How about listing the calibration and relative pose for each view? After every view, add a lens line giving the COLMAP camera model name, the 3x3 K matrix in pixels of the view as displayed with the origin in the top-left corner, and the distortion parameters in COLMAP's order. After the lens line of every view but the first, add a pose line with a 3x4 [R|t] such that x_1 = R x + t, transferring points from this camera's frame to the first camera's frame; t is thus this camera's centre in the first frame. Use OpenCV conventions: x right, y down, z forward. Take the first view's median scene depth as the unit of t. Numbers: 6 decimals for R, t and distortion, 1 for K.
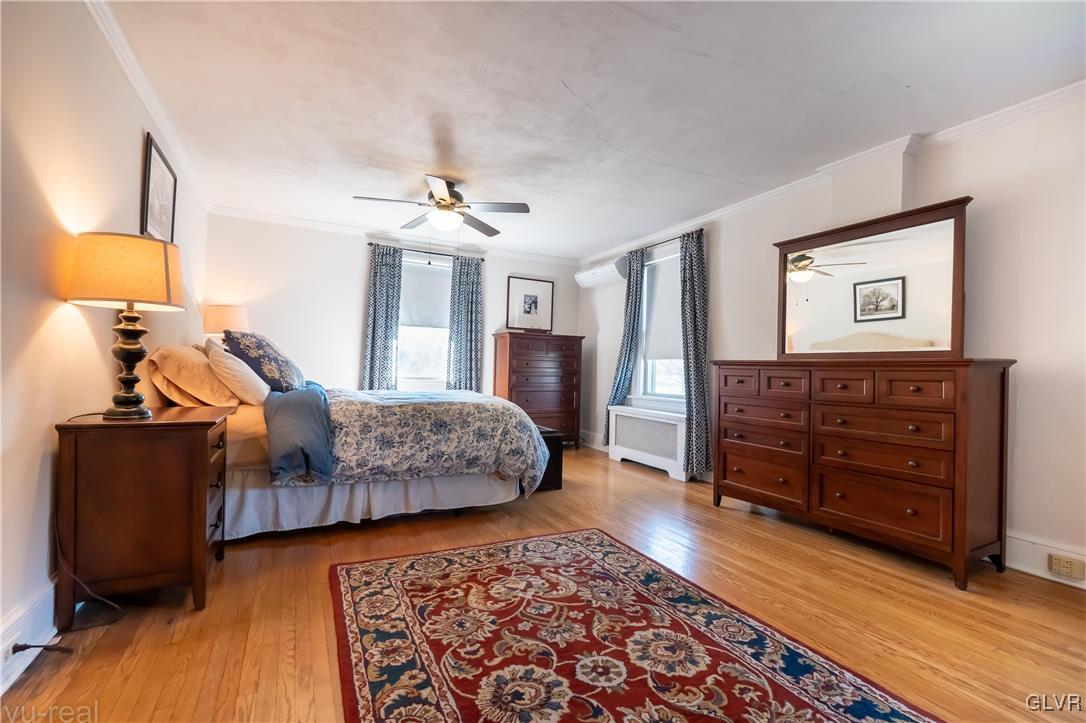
lens RADIAL K [[469.3, 0, 539.7], [0, 469.3, 368.2], [0, 0, 1]] dist [-0.003697, -0.000064]
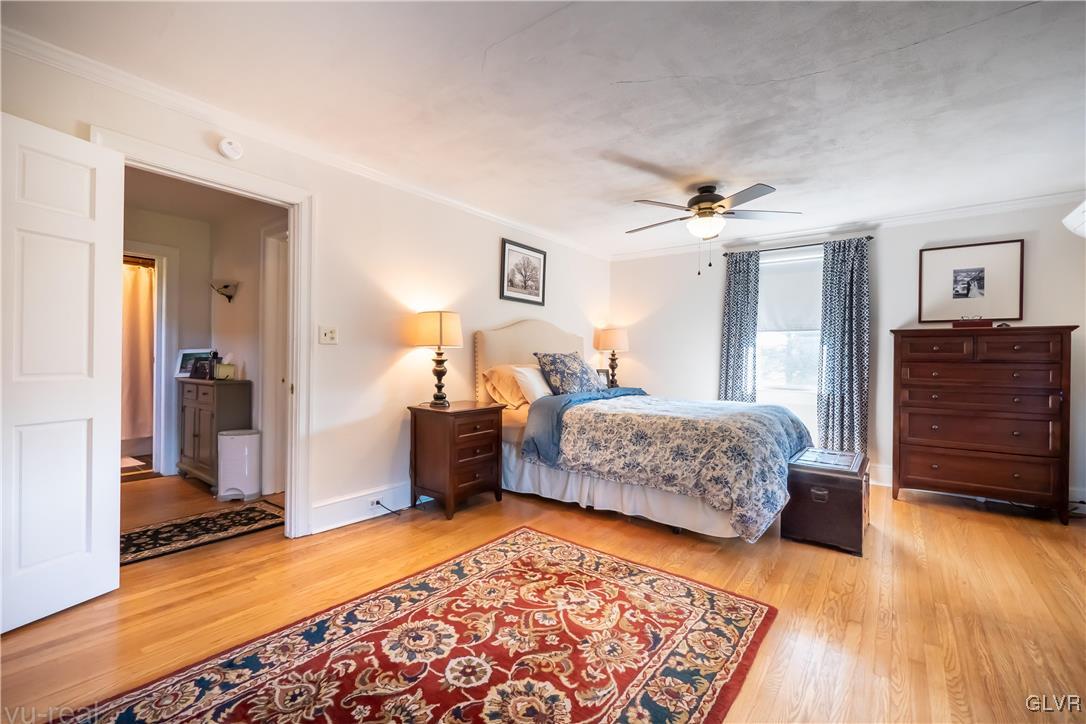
lens RADIAL K [[460.2, 0, 539.1], [0, 460.2, 357.7], [0, 0, 1]] dist [-0.002600, 0.000275]
pose [[0.424115, -0.020714, -0.905371, 0.754881], [-0.001930, 0.999715, -0.023777, -0.035608], [0.905606, 0.011832, 0.423954, 0.440690]]
